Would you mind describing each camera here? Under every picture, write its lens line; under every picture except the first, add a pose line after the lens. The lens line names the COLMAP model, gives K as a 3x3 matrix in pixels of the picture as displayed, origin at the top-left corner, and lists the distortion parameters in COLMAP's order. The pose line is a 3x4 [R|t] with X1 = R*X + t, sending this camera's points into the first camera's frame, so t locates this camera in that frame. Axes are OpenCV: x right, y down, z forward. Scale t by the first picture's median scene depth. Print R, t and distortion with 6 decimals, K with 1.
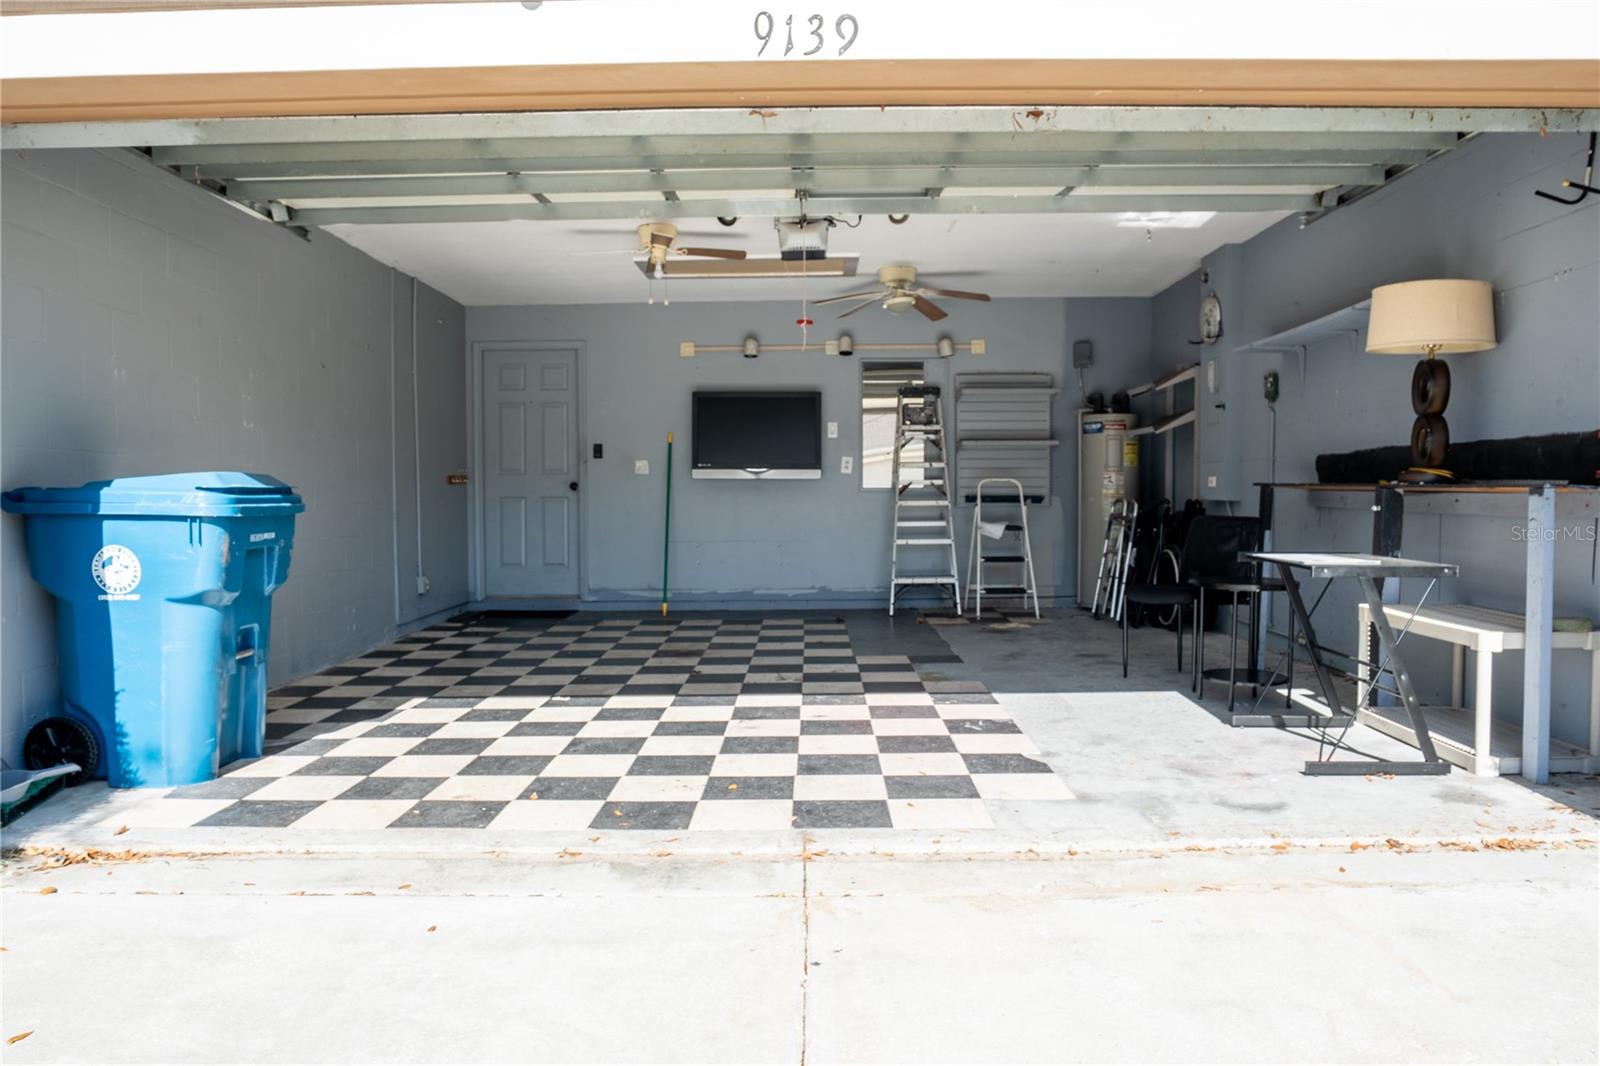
lens RADIAL K [[1119.8, 0, 803.6], [0, 1119.8, 536.5], [0, 0, 1]] dist [-0.074989, 0.040606]
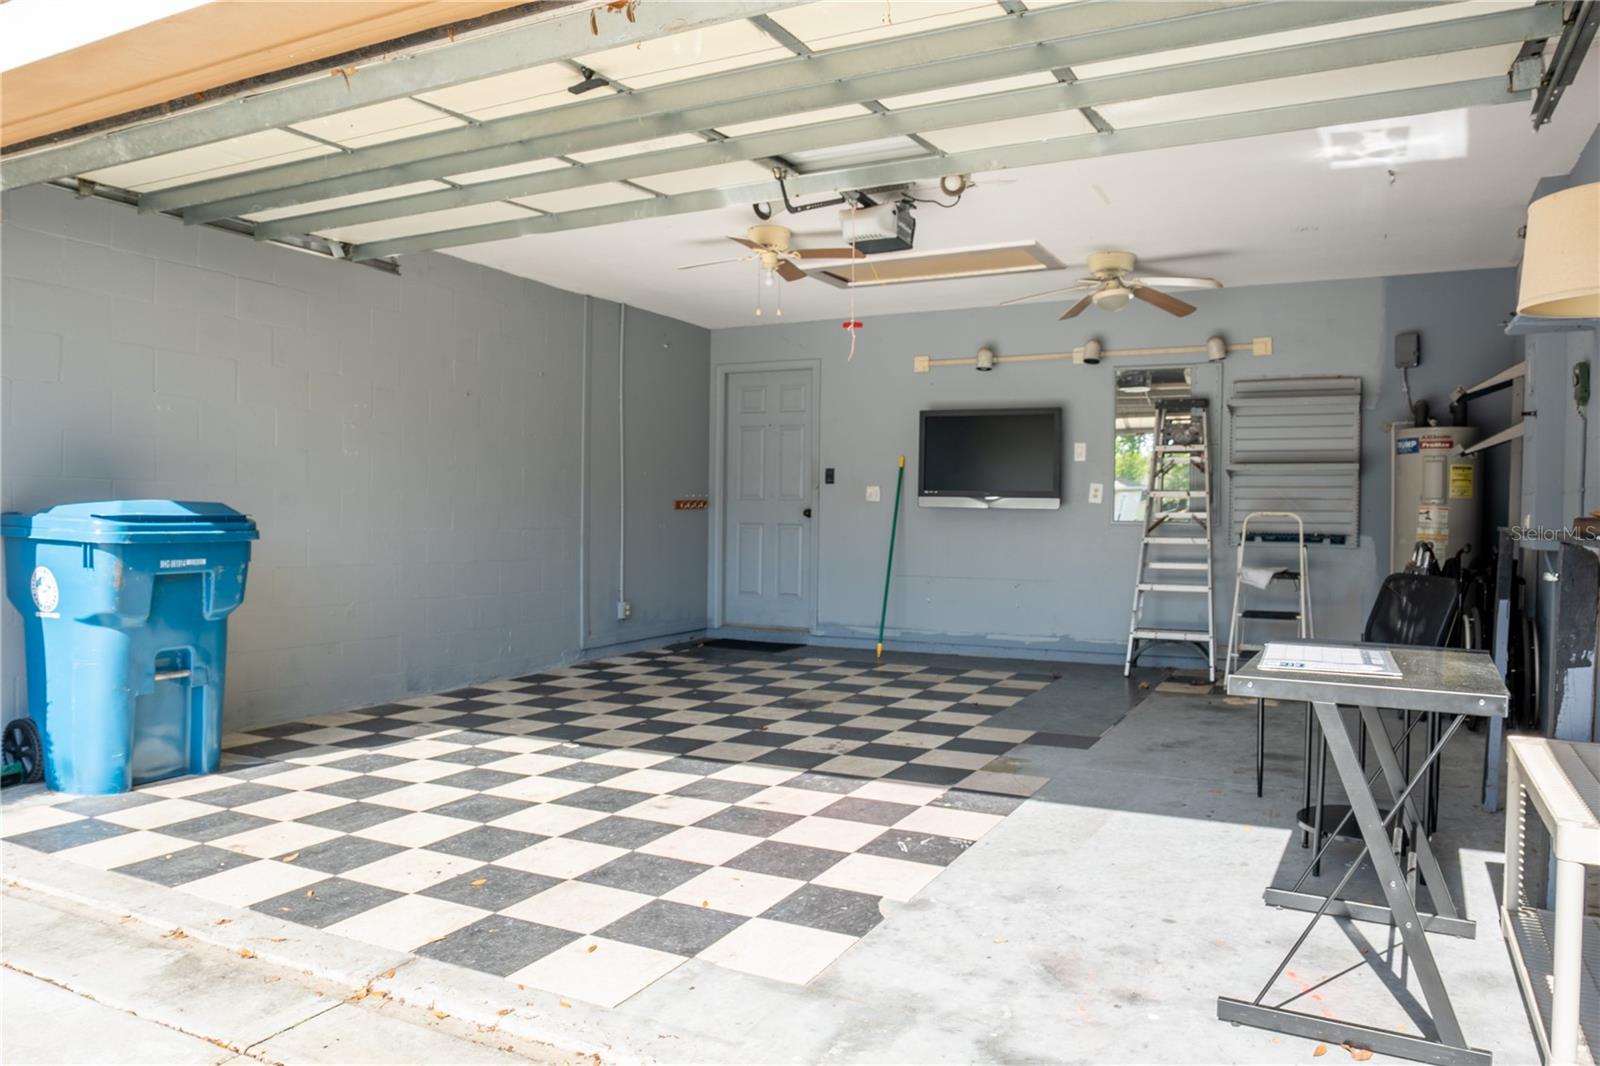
lens RADIAL K [[1119.8, 0, 803.6], [0, 1119.8, 536.5], [0, 0, 1]] dist [-0.074989, 0.040606]
pose [[0.895745, 0.023825, -0.443929, 0.227285], [-0.032531, 0.999399, -0.012002, -0.014585], [0.443376, 0.025192, 0.895981, 0.156715]]
